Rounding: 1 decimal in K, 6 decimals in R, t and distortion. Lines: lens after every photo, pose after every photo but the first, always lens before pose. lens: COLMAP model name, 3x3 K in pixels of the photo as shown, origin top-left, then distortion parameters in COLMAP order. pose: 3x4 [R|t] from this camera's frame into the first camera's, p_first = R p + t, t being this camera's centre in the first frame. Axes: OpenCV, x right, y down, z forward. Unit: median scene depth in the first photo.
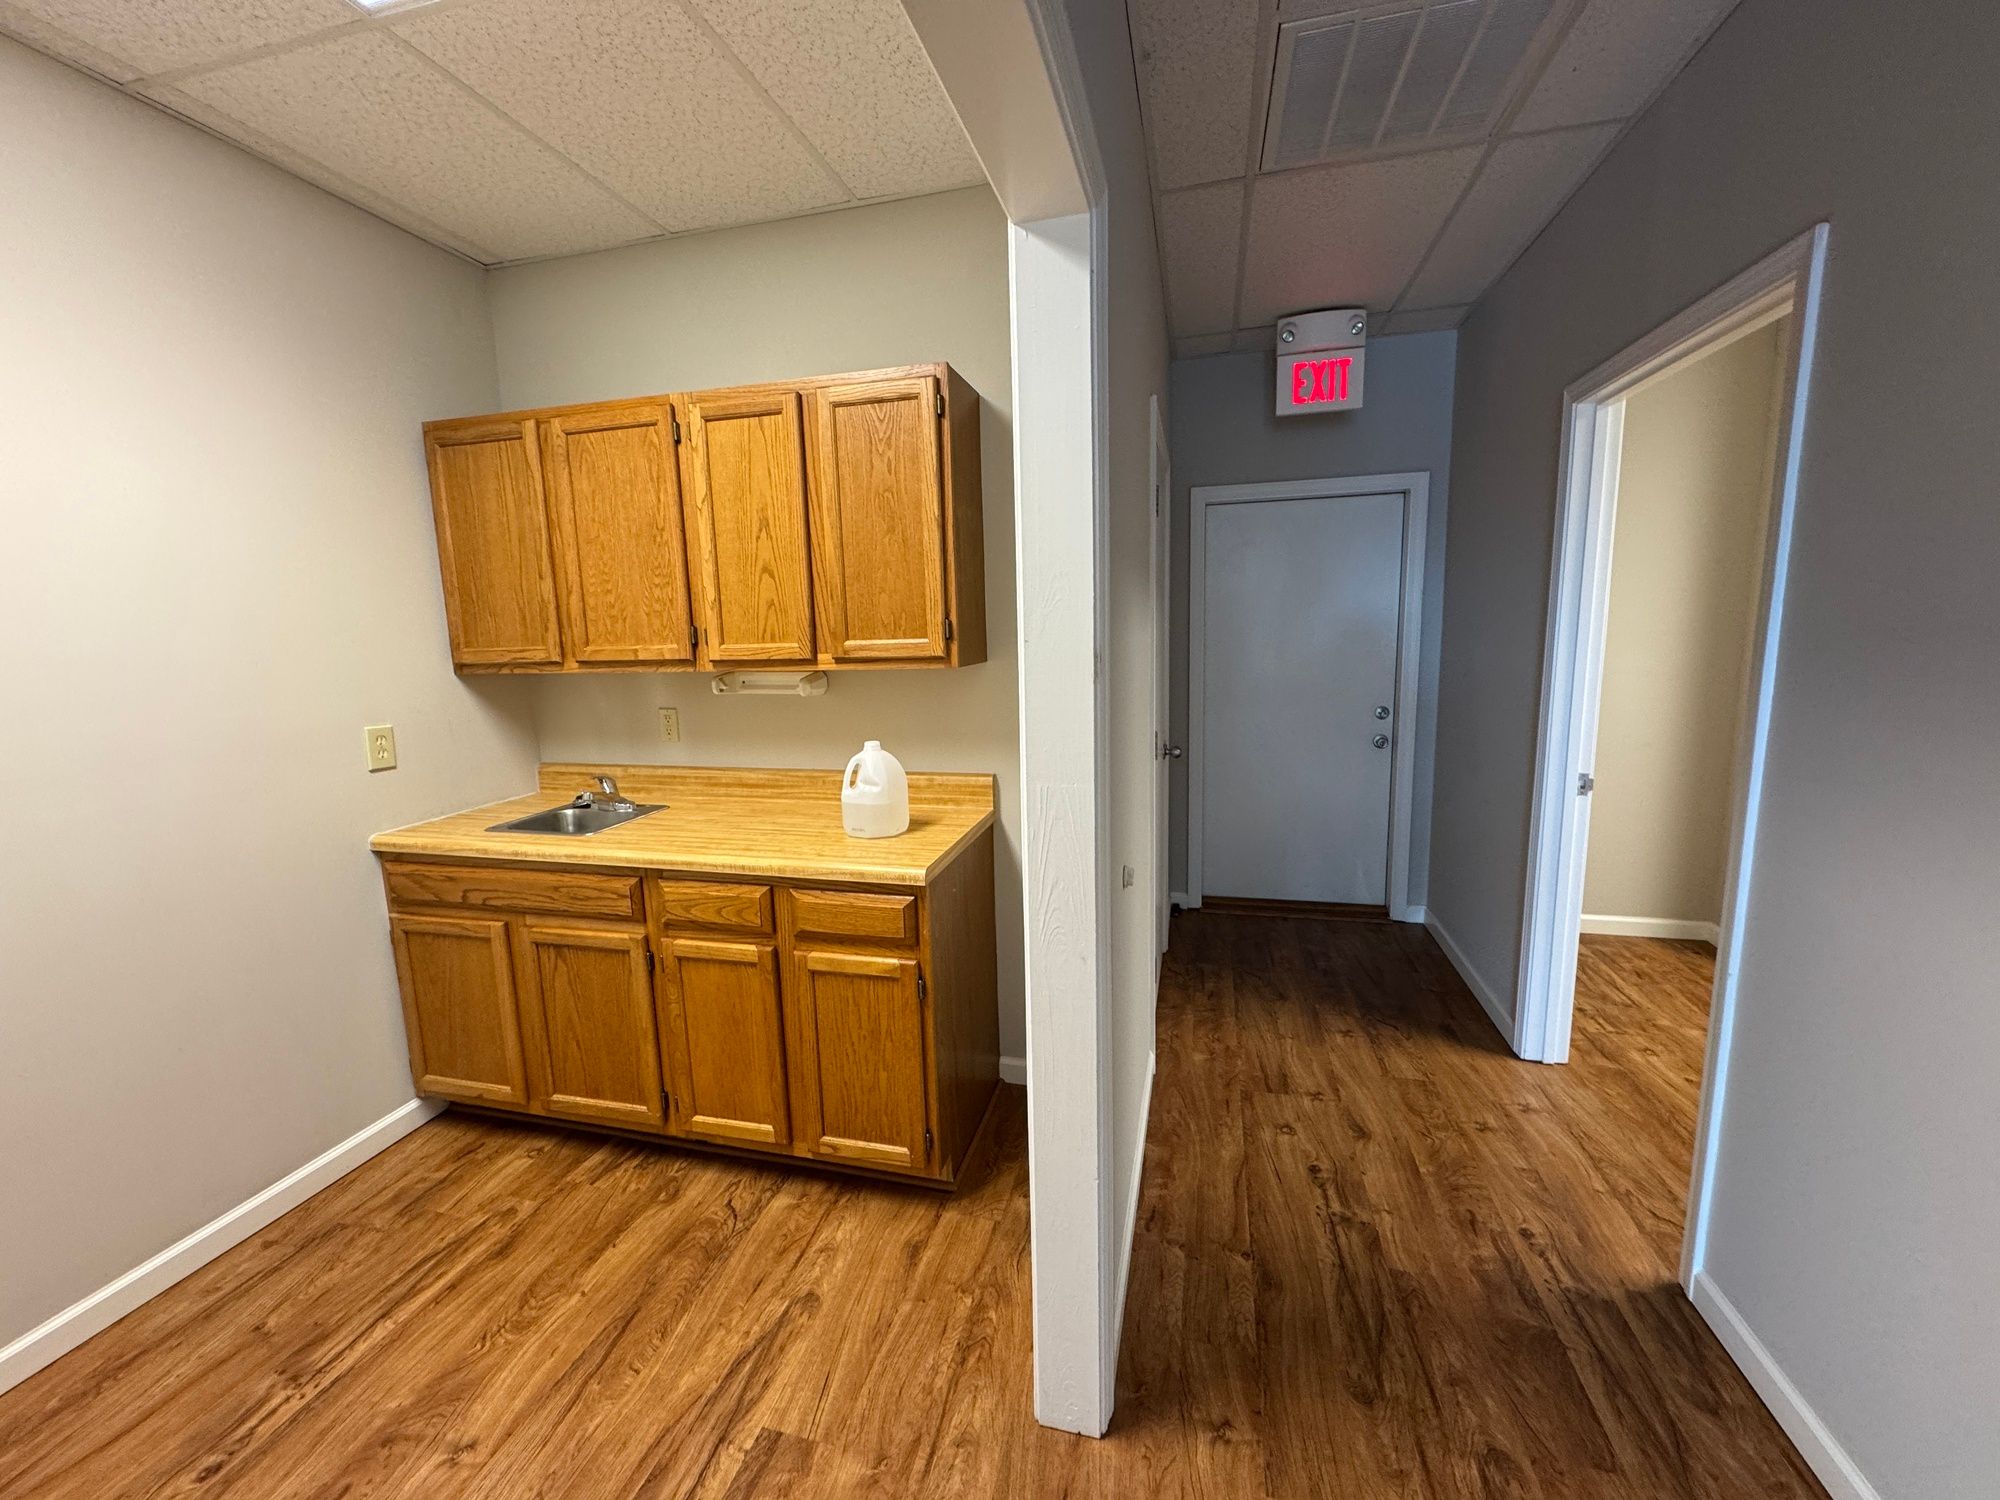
lens RADIAL K [[795.9, 0, 998.8], [0, 795.9, 746.4], [0, 0, 1]] dist [0.000610, 0.000319]
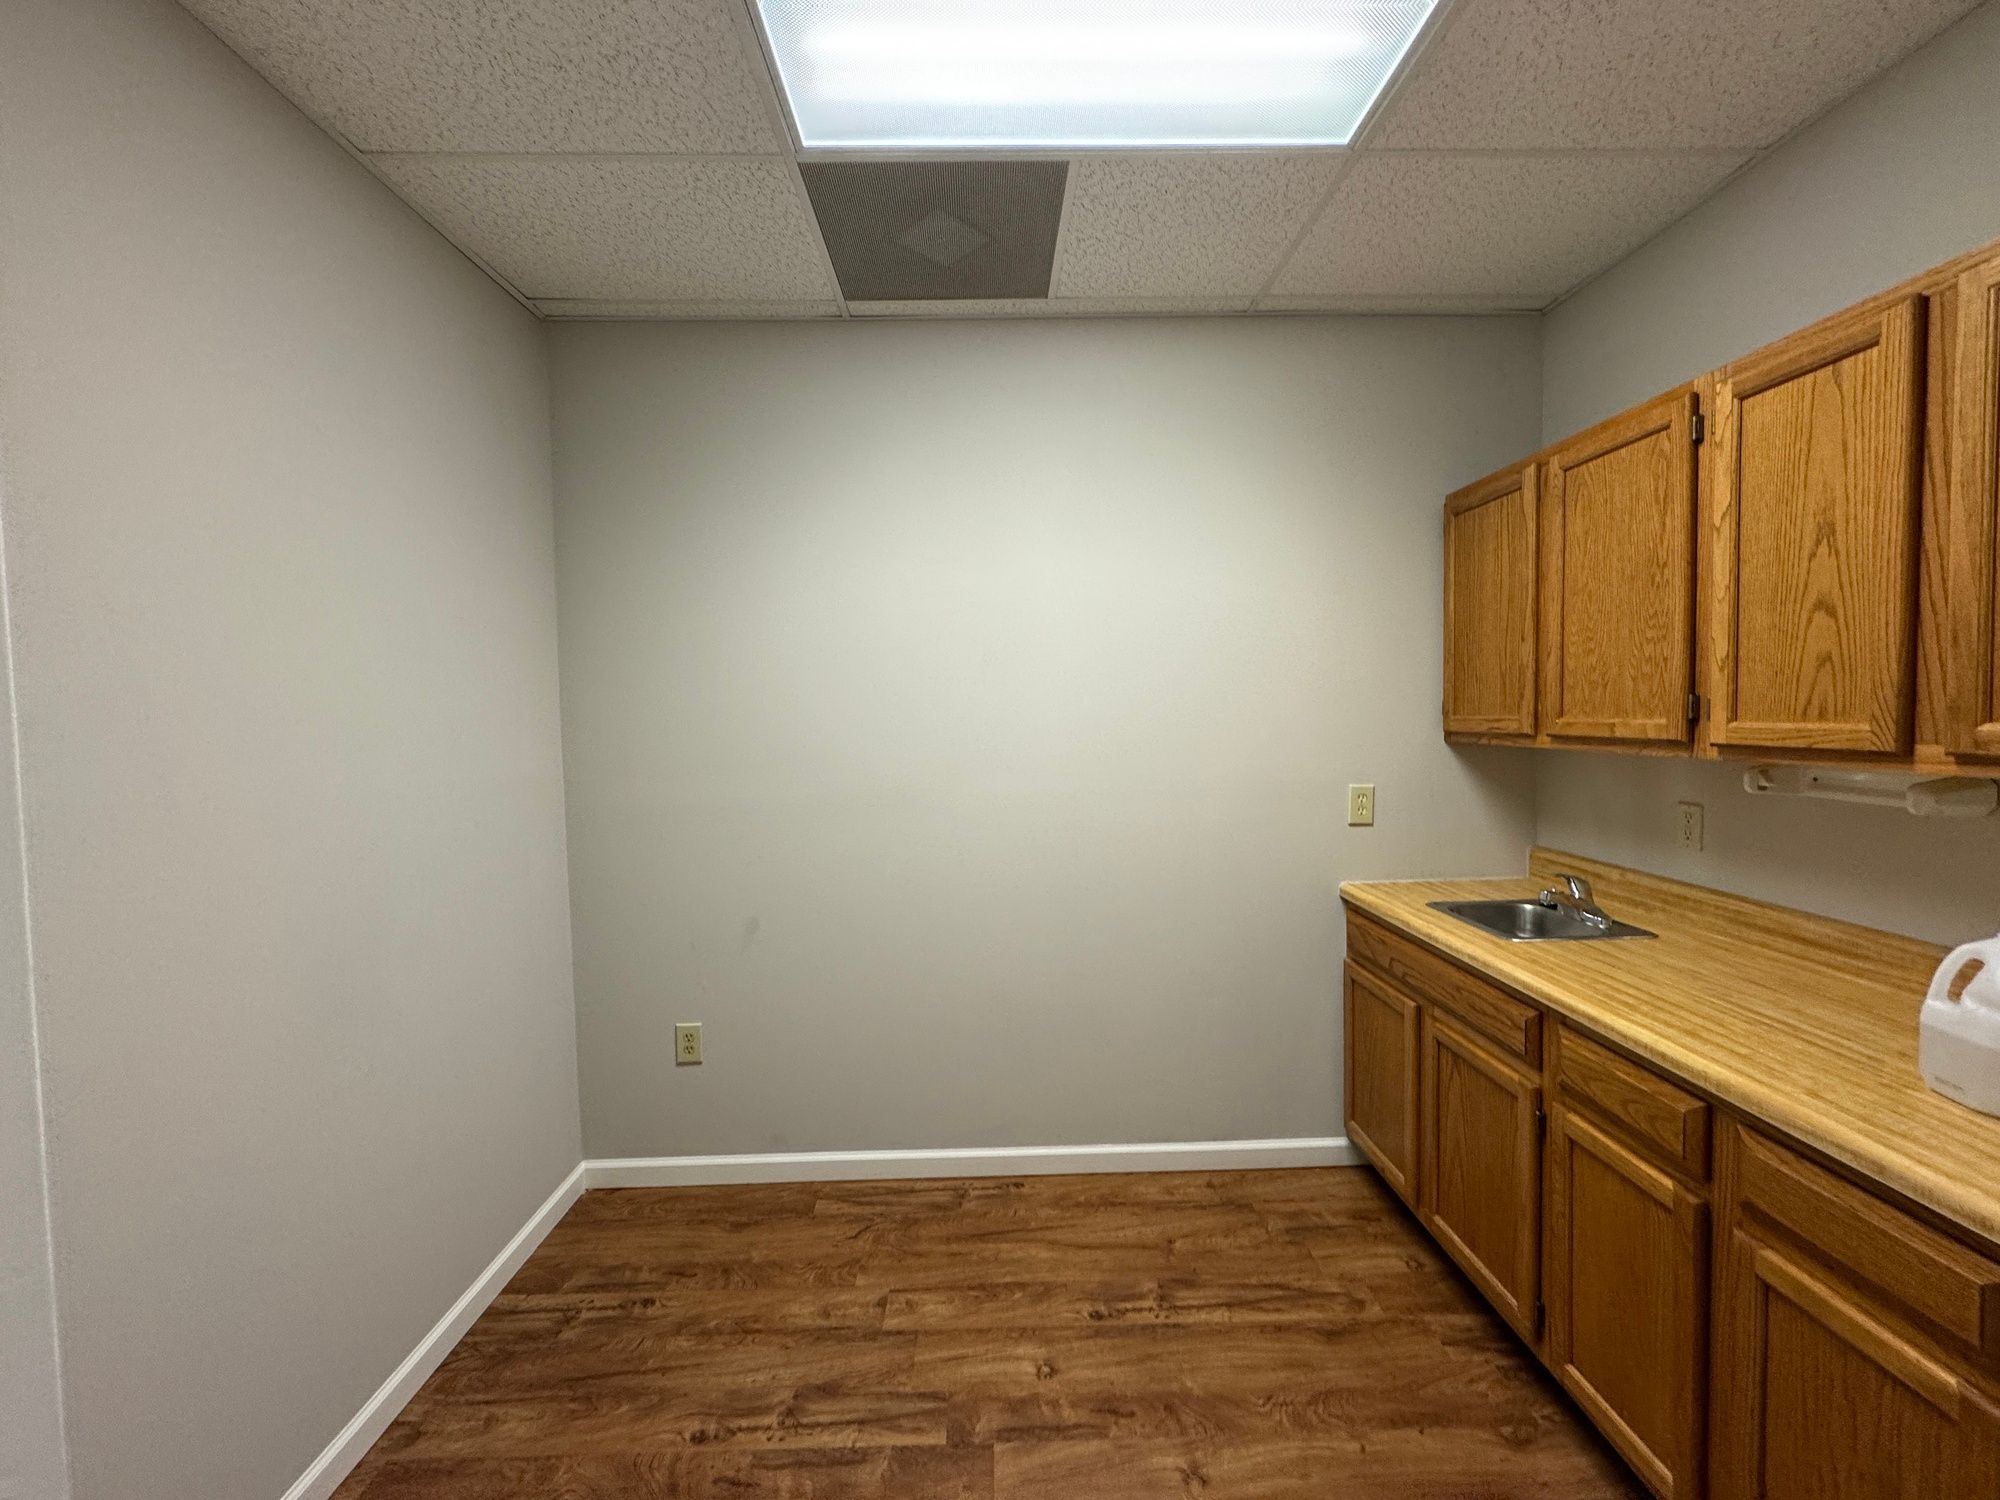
lens RADIAL K [[795.9, 0, 998.8], [0, 795.9, 746.4], [0, 0, 1]] dist [0.000610, 0.000319]
pose [[0.273113, 0.064472, -0.959819, 0.135602], [-0.133544, 0.990632, 0.028543, -0.044823], [0.952667, 0.120382, 0.279164, 0.229273]]
